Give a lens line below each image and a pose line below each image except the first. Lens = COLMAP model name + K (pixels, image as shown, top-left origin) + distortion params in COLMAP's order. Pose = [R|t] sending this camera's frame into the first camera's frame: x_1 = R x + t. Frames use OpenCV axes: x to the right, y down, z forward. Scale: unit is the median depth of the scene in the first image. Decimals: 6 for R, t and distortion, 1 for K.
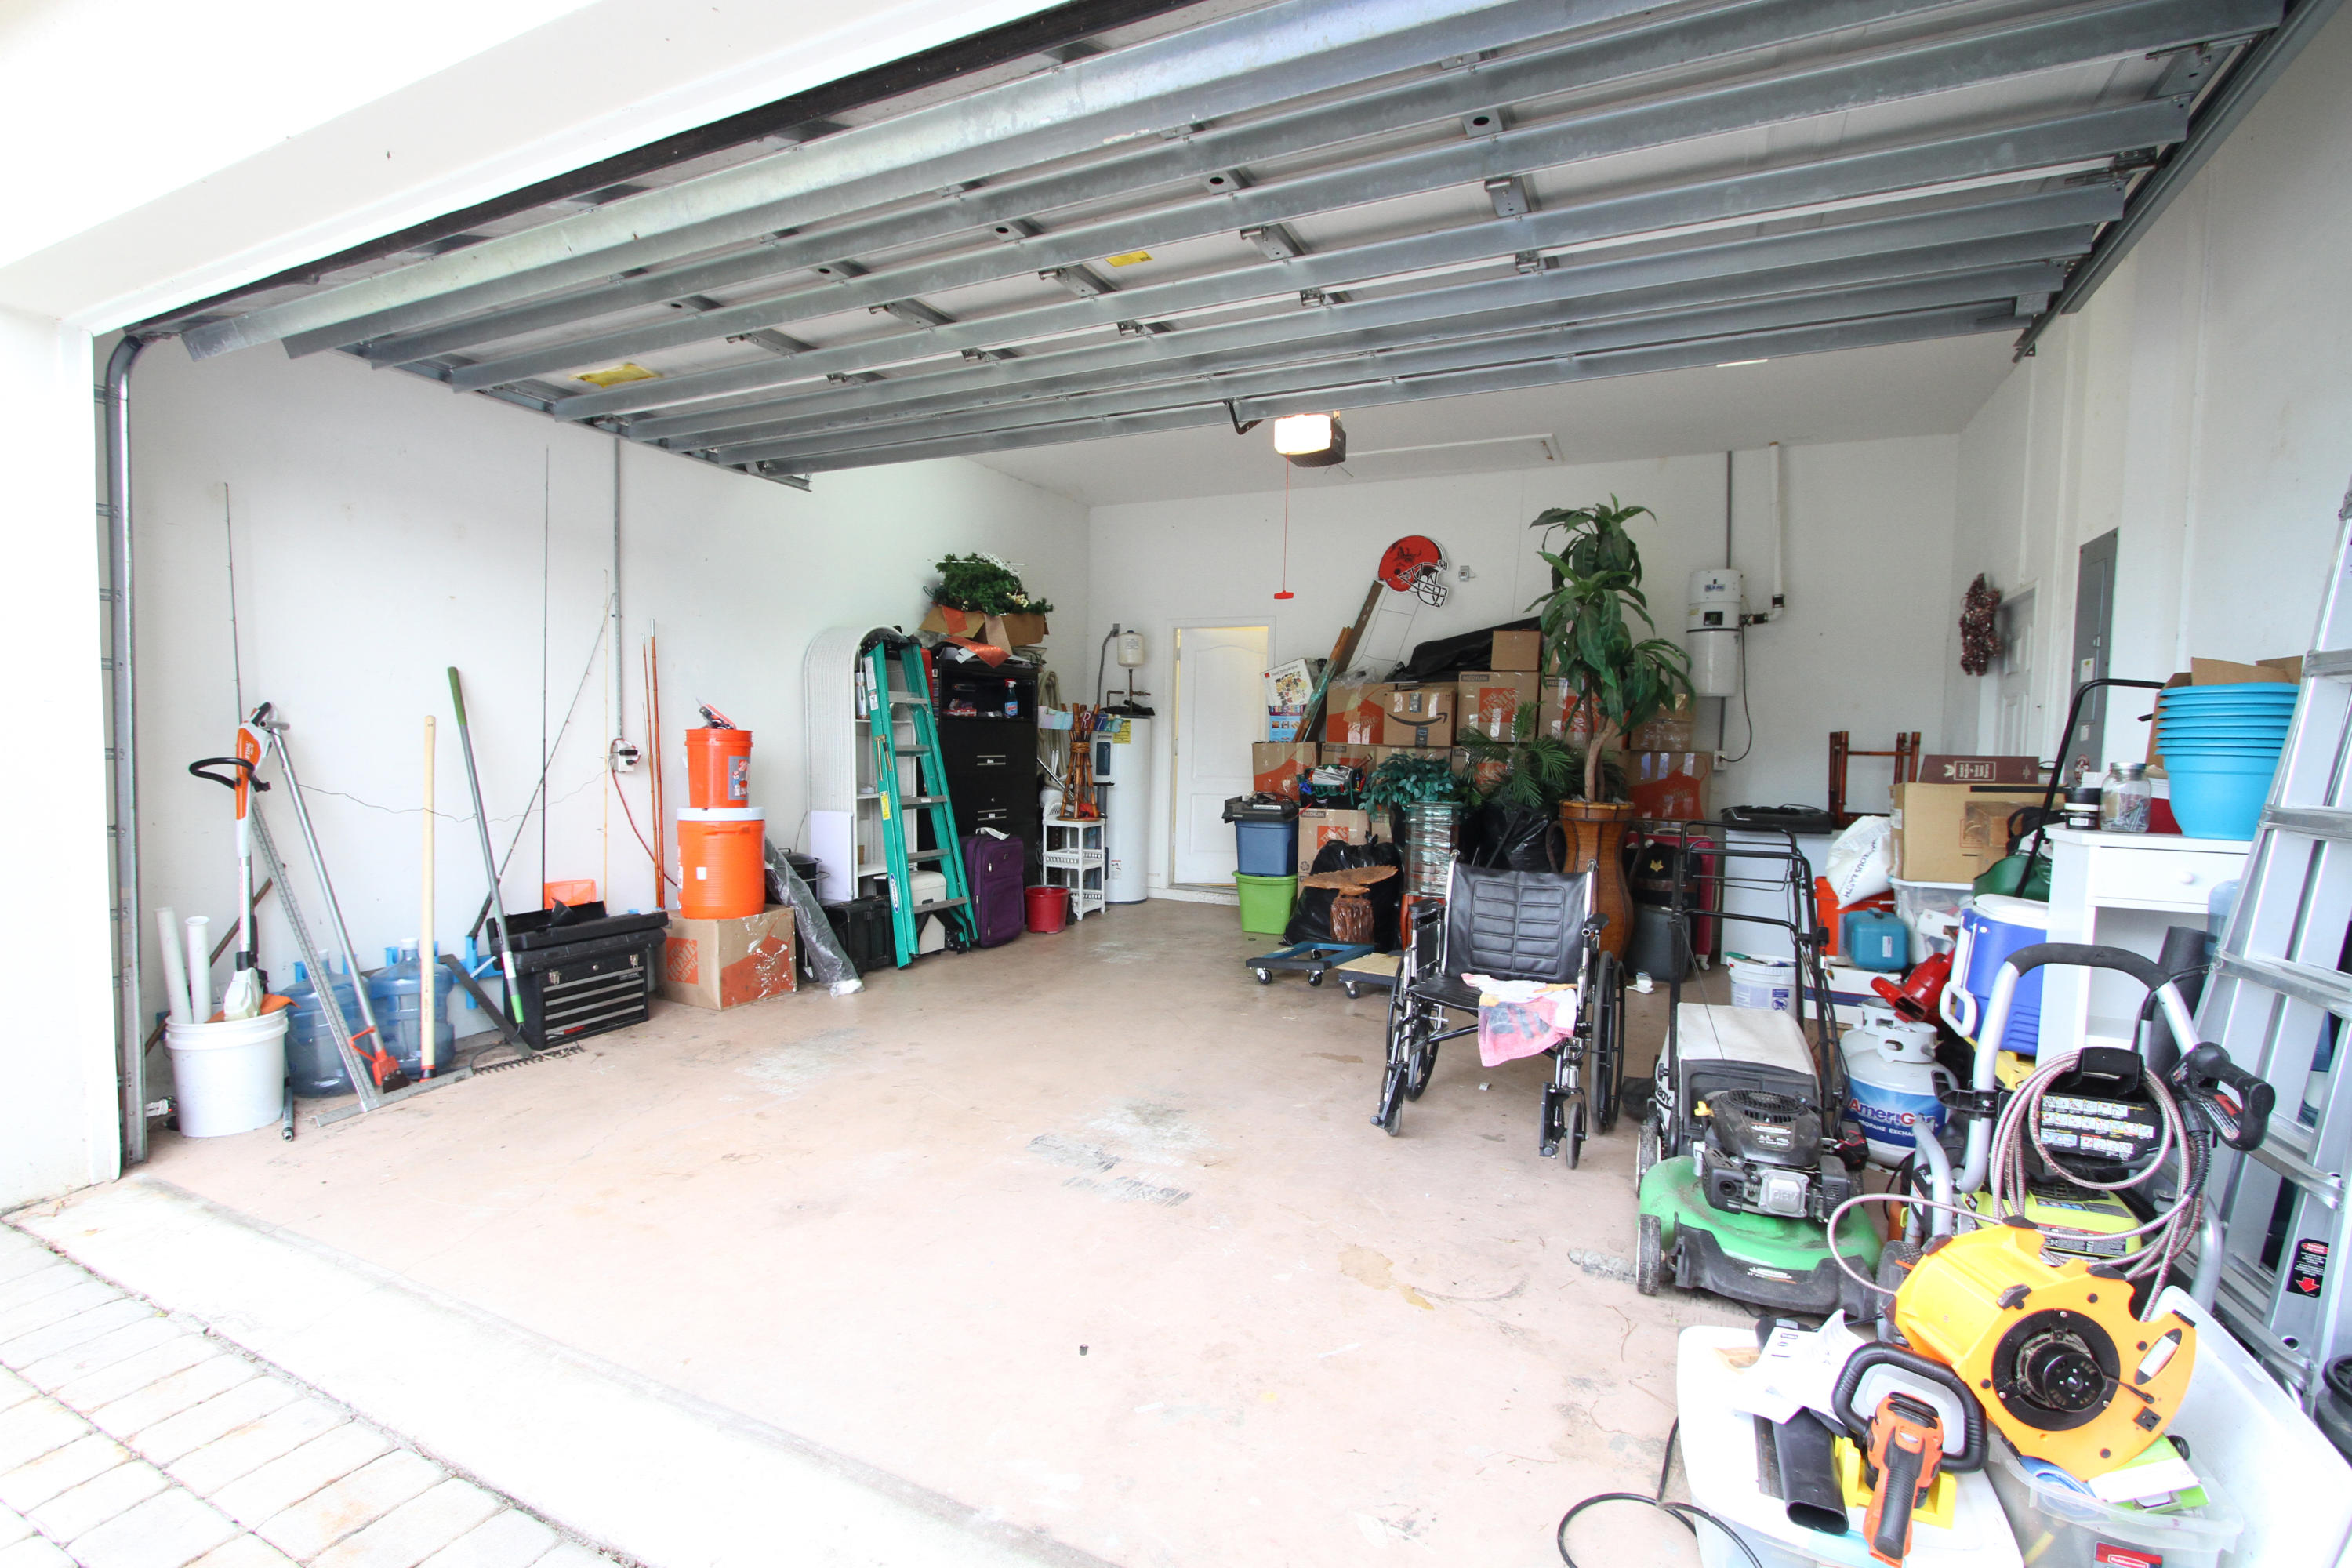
lens RADIAL K [[1083.7, 0, 1164.0], [0, 1083.7, 788.6], [0, 0, 1]] dist [-0.020006, 0.002713]
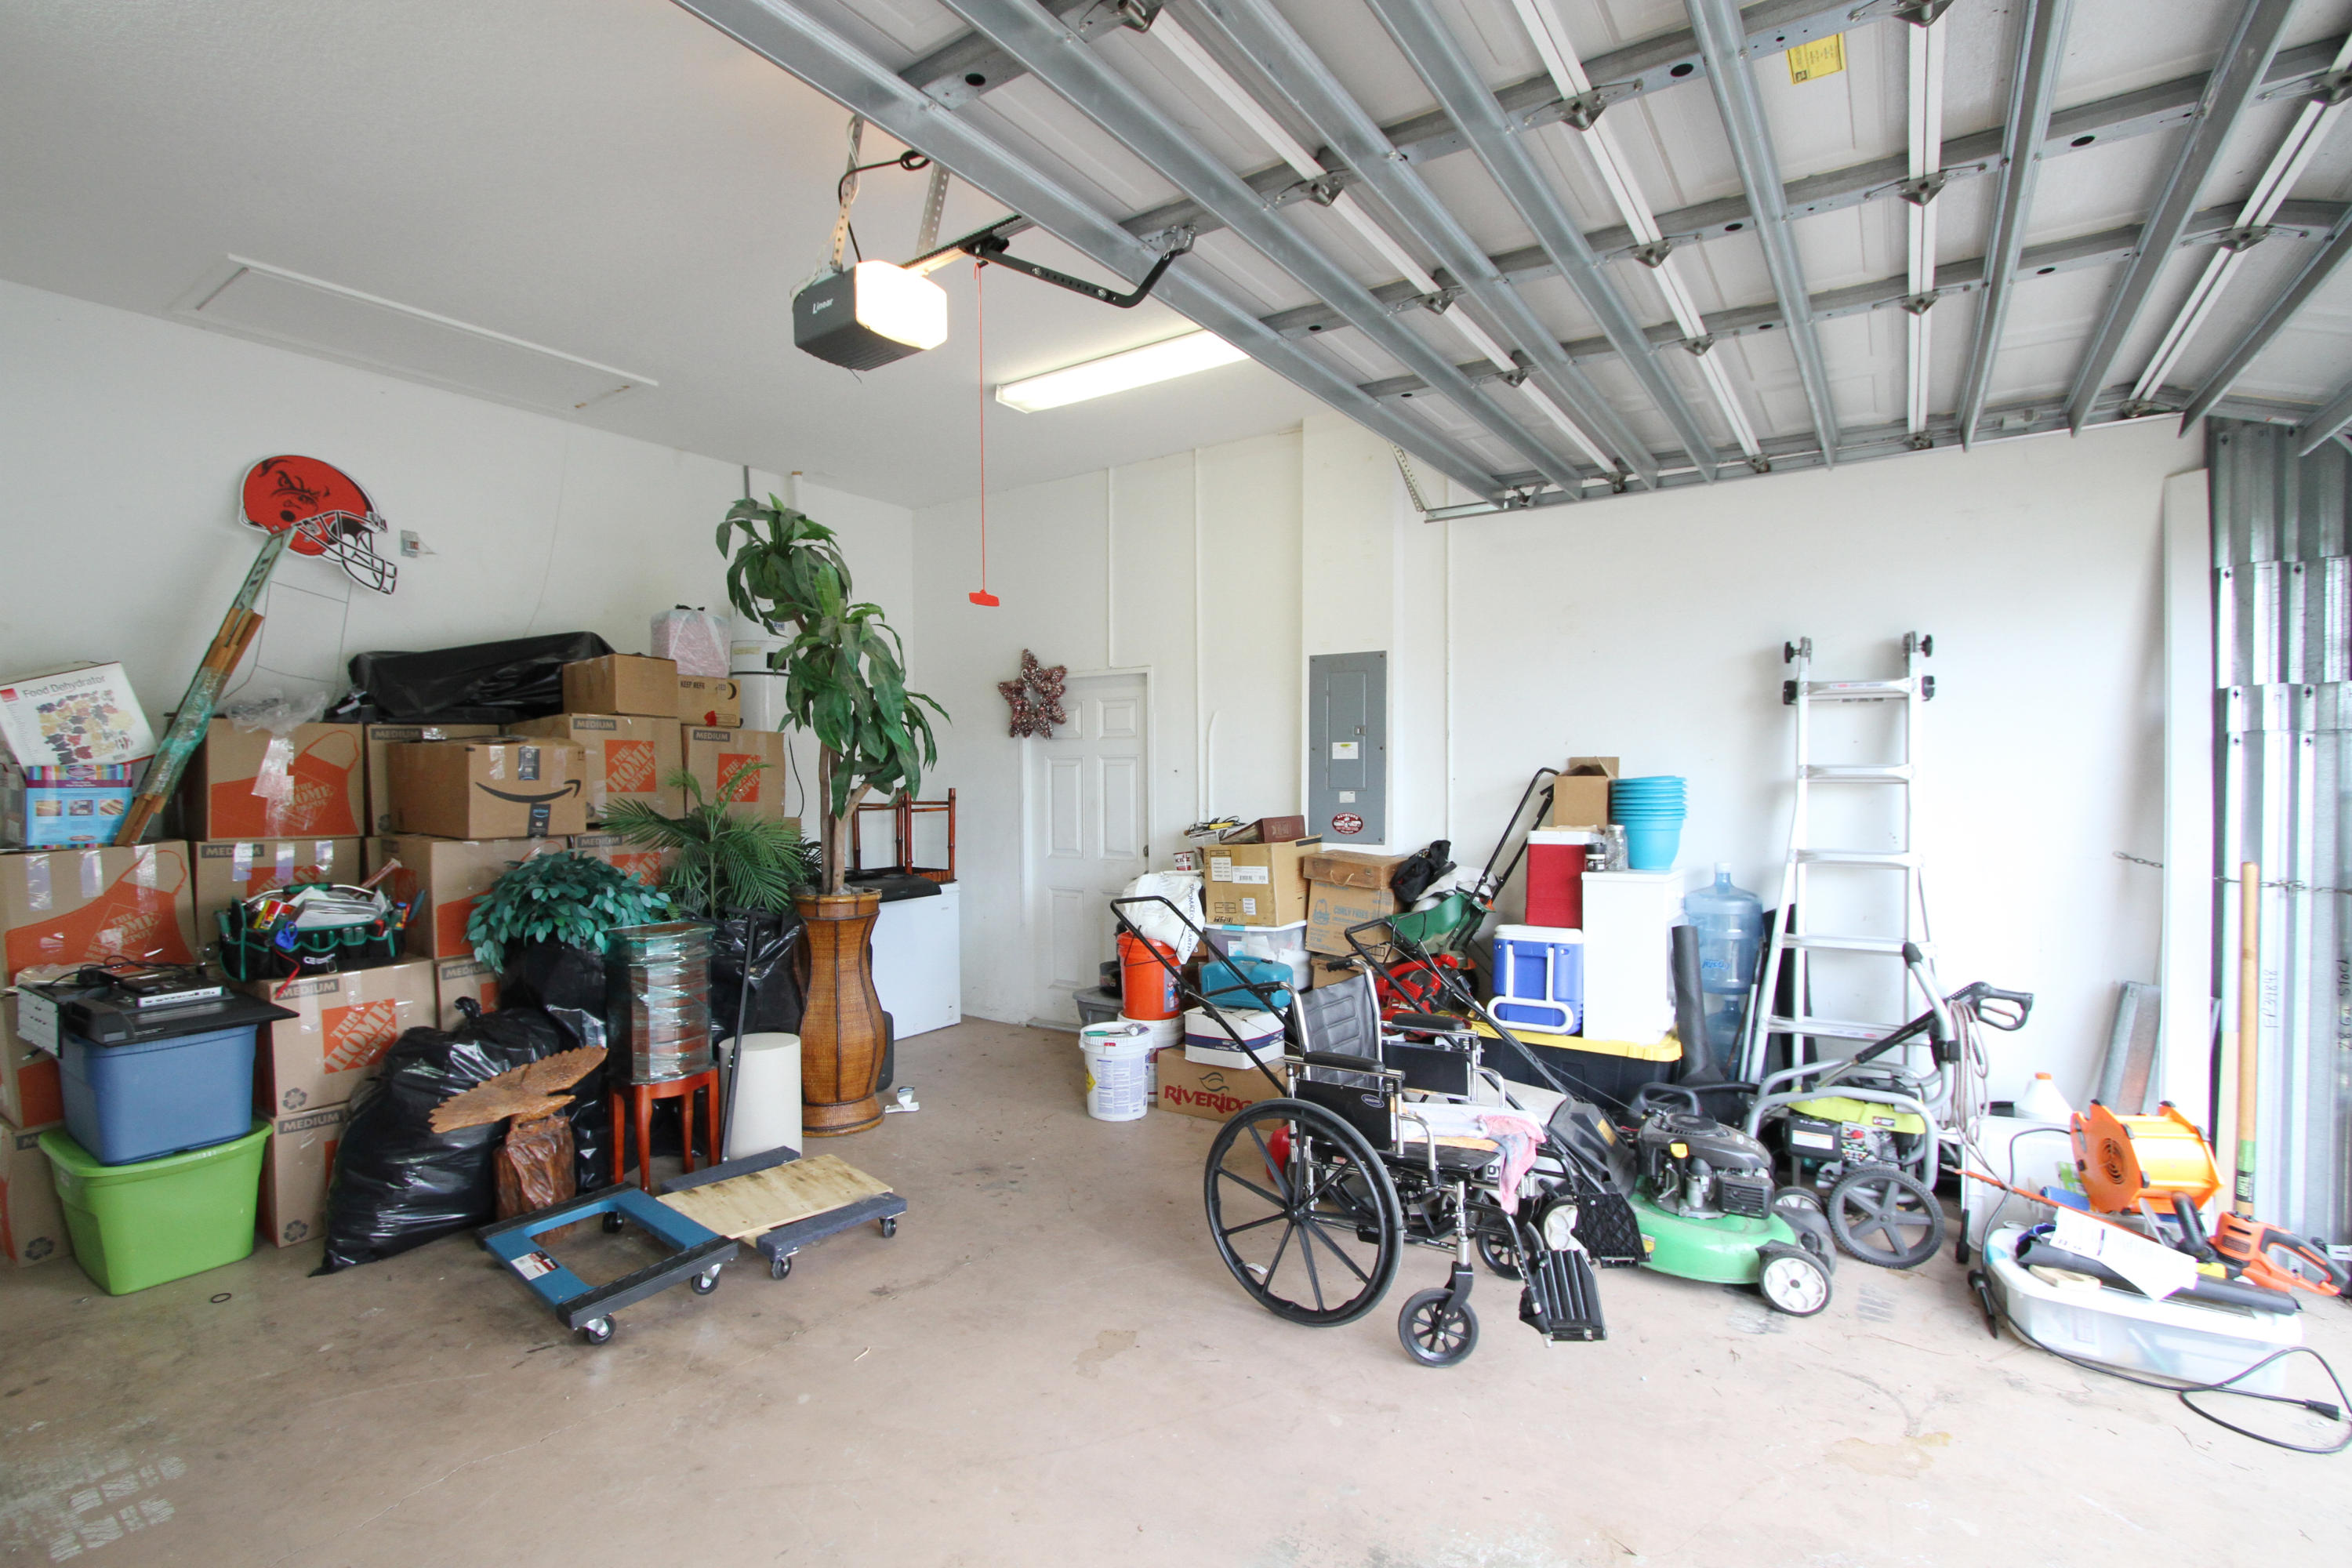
lens RADIAL K [[1083.7, 0, 1161.7], [0, 1083.7, 791.8], [0, 0, 1]] dist [-0.020006, 0.002713]
pose [[0.152853, -0.037273, 0.987546, -0.294152], [0.055328, 0.998044, 0.029106, -0.061470], [-0.986699, 0.050190, 0.154617, 0.564173]]
